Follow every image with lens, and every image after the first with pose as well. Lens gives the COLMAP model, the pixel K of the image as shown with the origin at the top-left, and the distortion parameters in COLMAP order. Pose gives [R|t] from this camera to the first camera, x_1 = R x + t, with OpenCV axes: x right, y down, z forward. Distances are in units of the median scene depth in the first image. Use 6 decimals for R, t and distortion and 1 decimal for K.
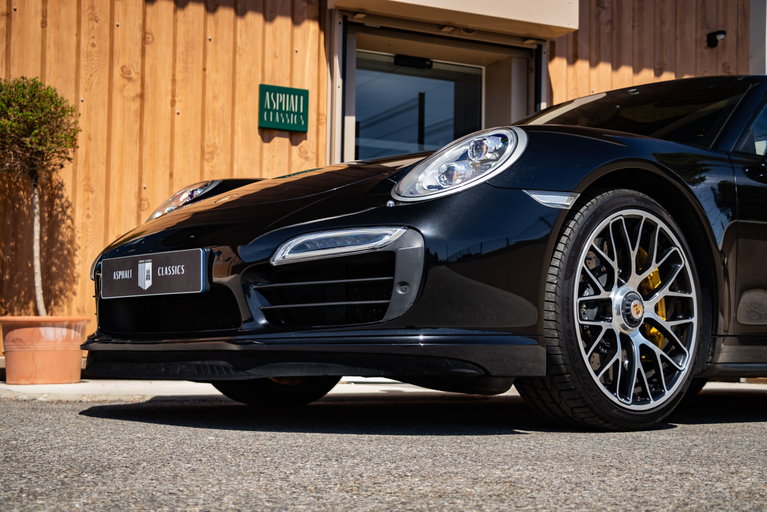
lens RADIAL K [[1273.8, 0, 377.8], [0, 1273.8, 259.7], [0, 0, 1]] dist [0.147135, 0.000000]
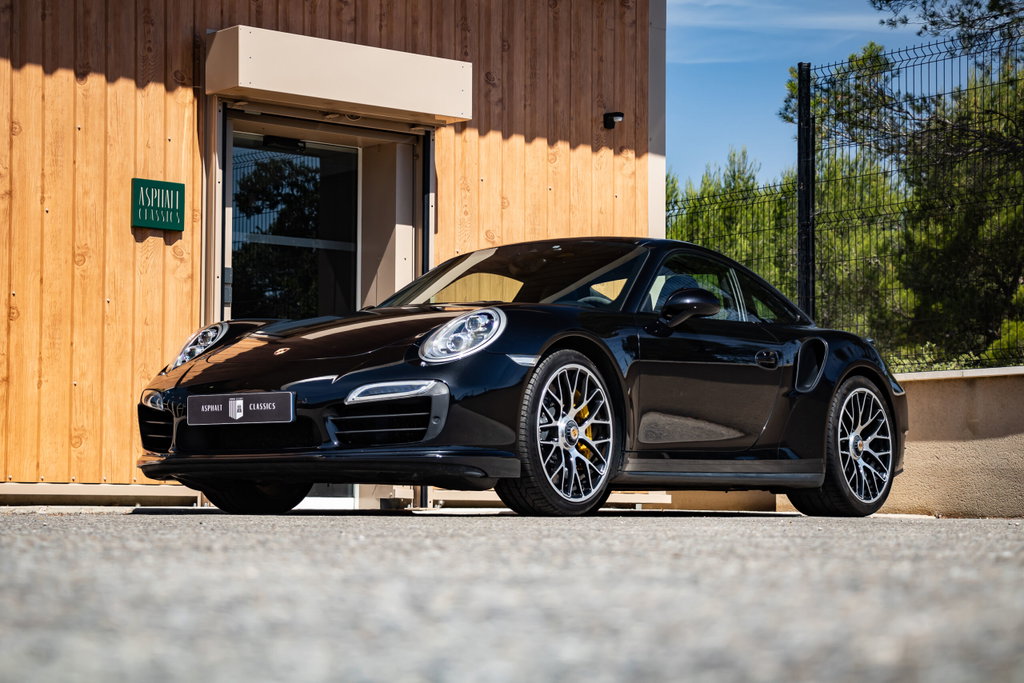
lens RADIAL K [[2422.3, 0, 509.5], [0, 2422.3, 332.3], [0, 0, 1]] dist [0.591952, 0.000000]
pose [[0.974788, 0.009849, 0.222916, -0.465250], [-0.011273, 0.999923, 0.005119, -0.085130], [-0.222849, -0.007503, 0.974824, -1.600599]]
